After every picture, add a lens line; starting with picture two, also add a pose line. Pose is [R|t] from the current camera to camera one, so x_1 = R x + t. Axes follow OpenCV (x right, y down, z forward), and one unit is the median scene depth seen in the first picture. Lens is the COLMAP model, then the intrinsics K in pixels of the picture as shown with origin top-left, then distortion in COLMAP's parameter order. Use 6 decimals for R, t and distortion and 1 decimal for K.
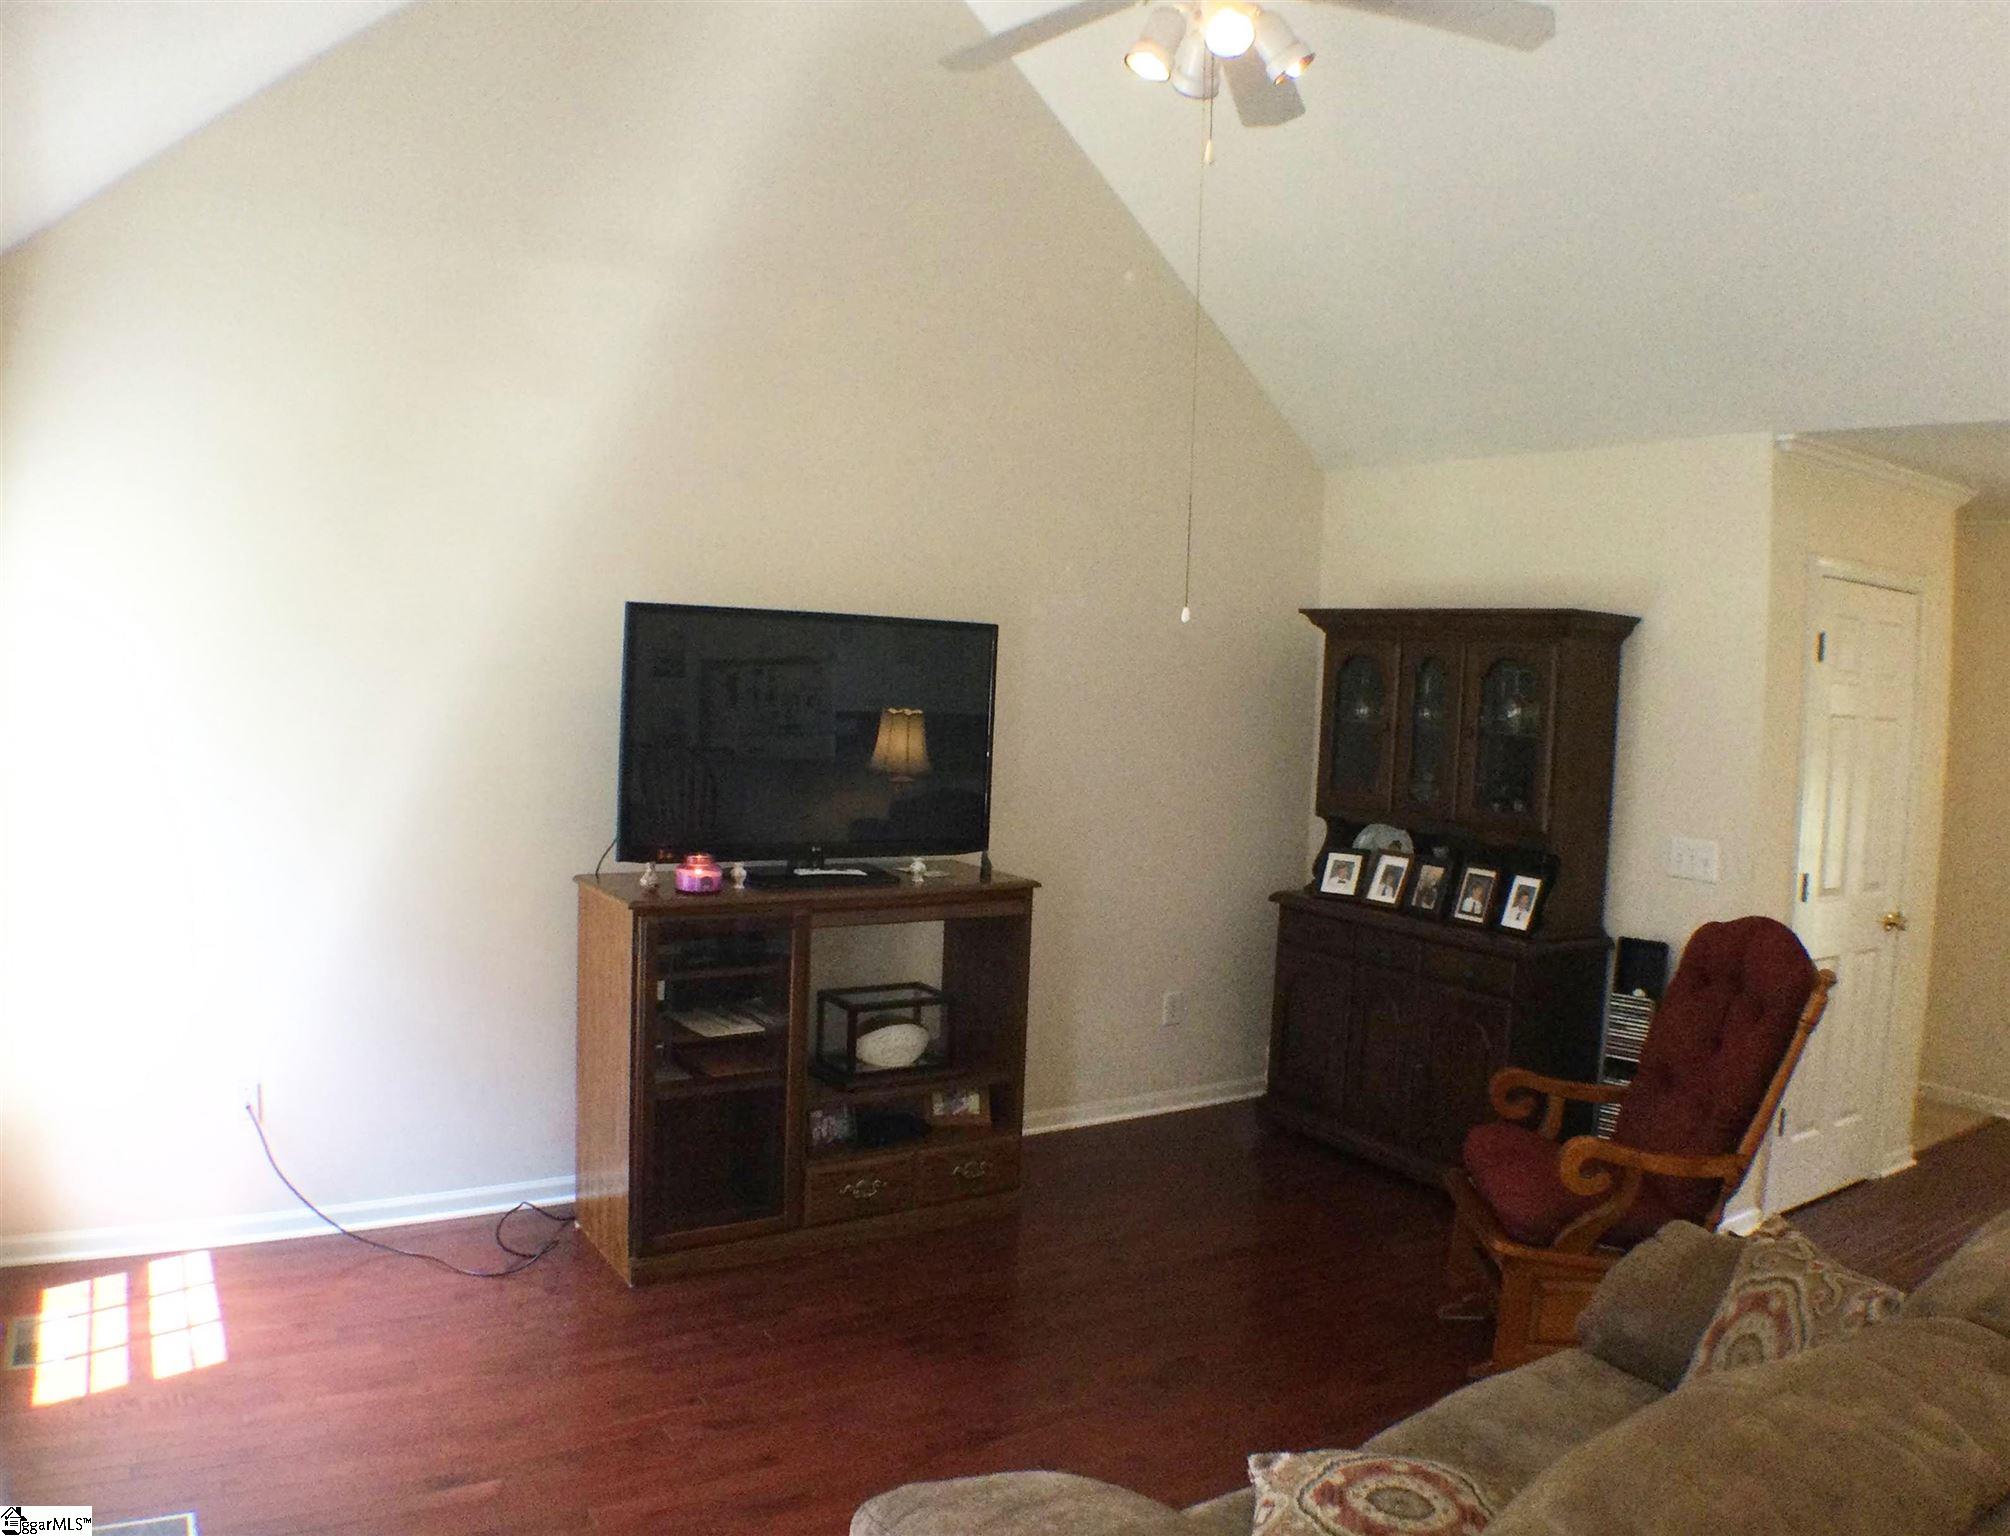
lens RADIAL K [[1503.3, 0, 1005.0], [0, 1503.3, 768.0], [0, 0, 1]] dist [-0.163745, 0.038614]
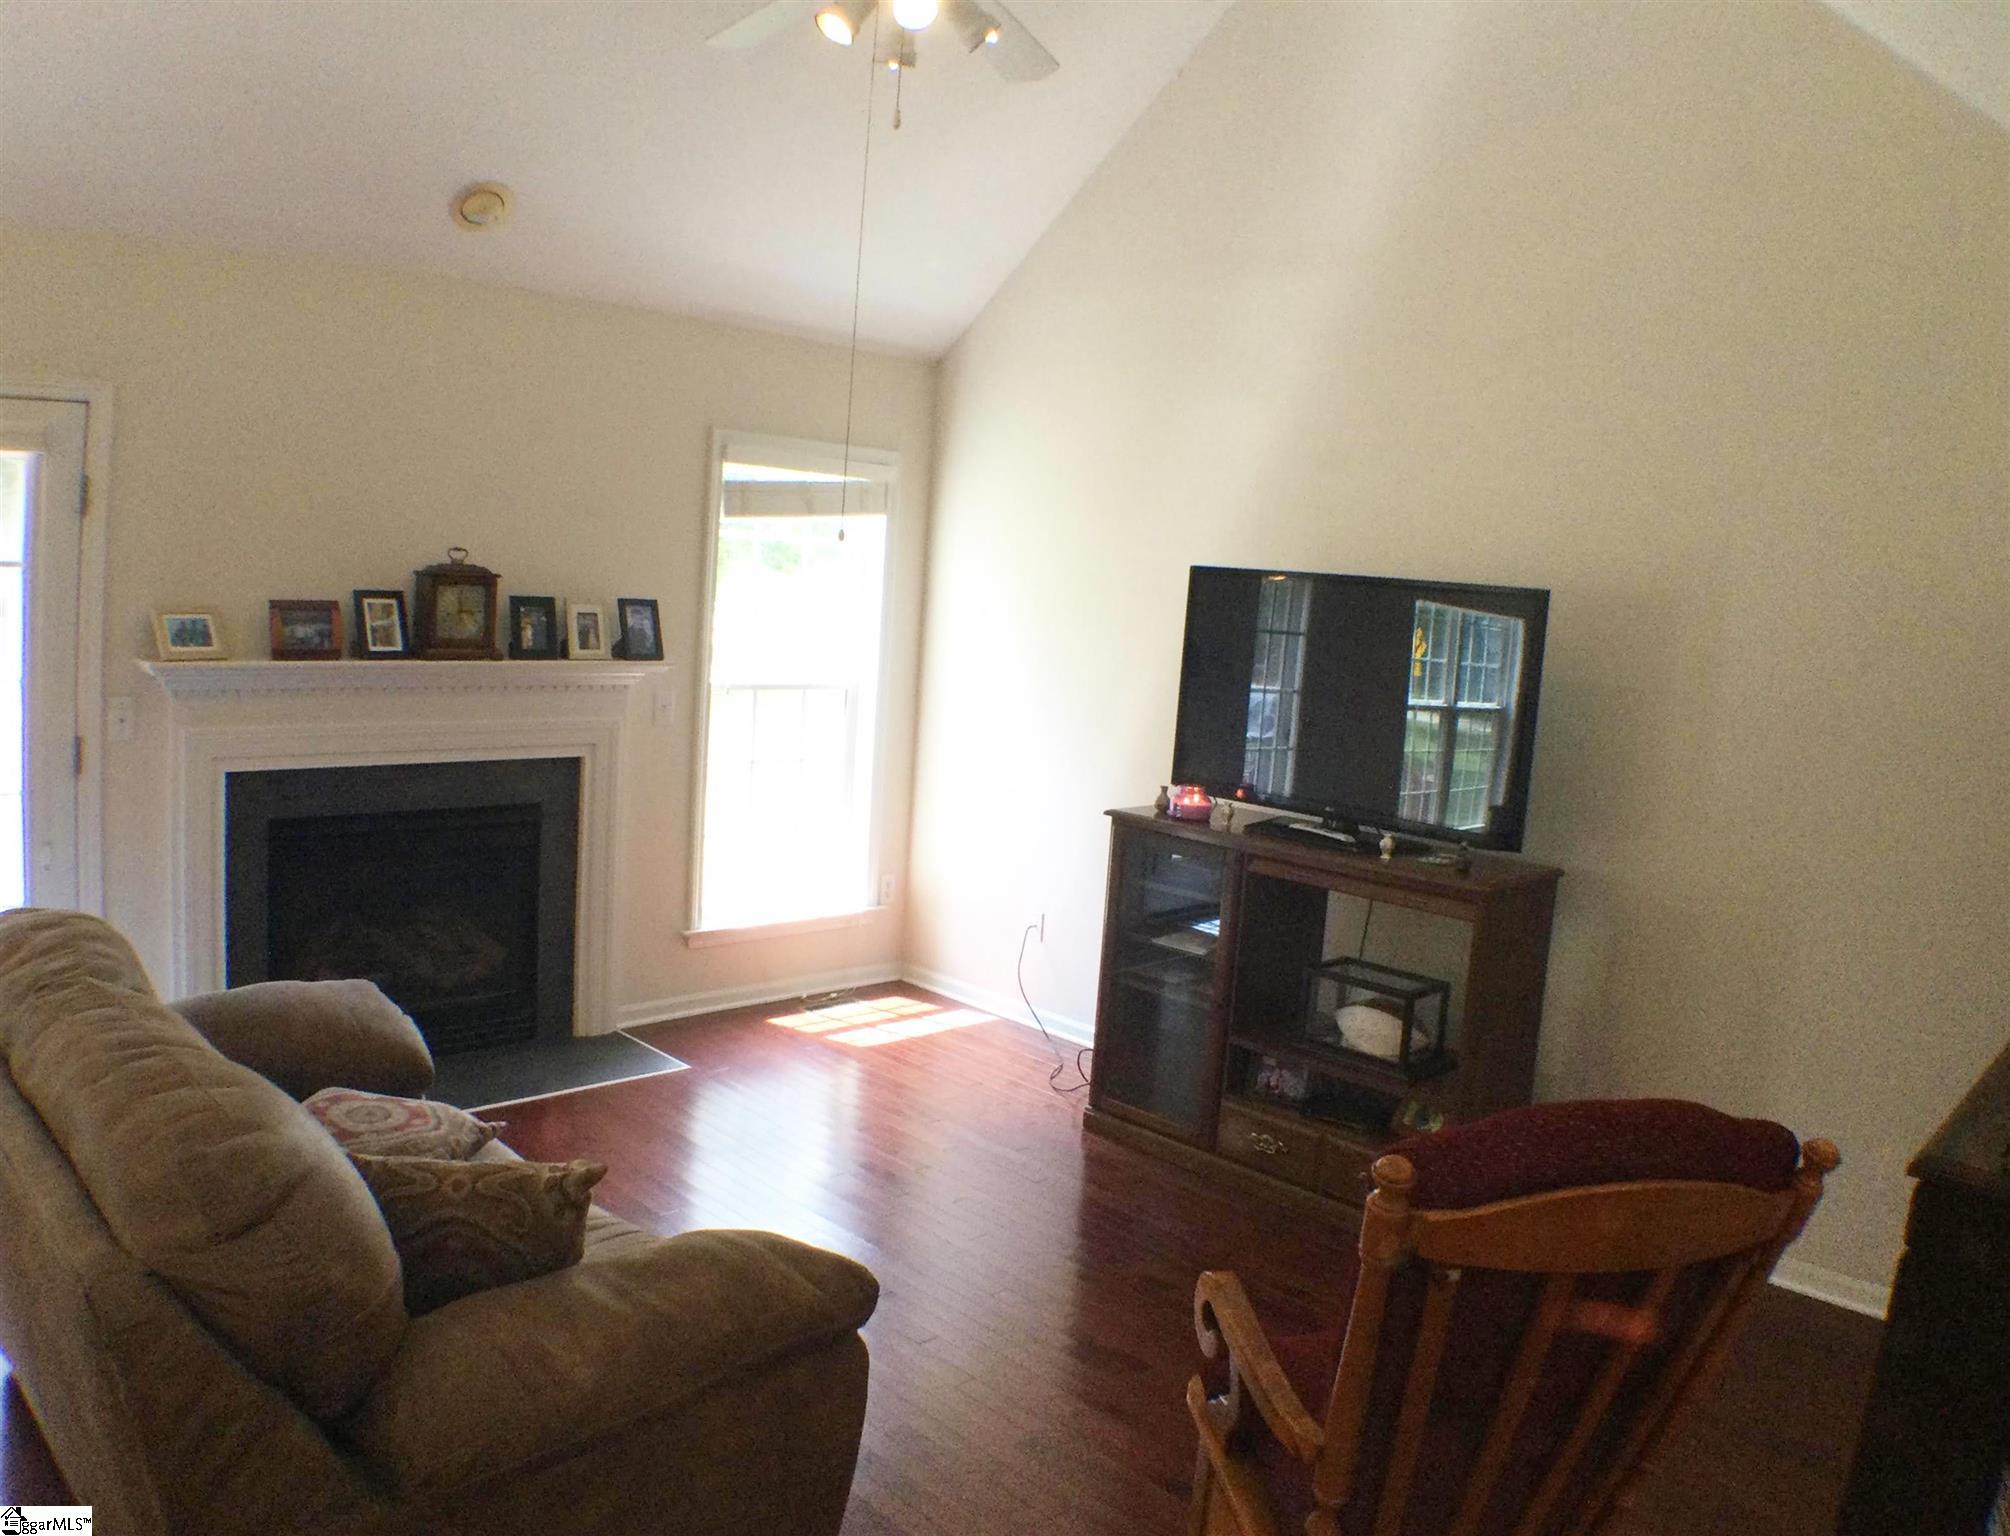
lens RADIAL K [[1503.3, 0, 1005.0], [0, 1503.3, 768.0], [0, 0, 1]] dist [-0.163745, 0.038614]
pose [[0.210762, 0.086854, -0.973671, 0.808868], [-0.137027, 0.988836, 0.058545, -0.002469], [0.967886, 0.121081, 0.220310, 0.568379]]
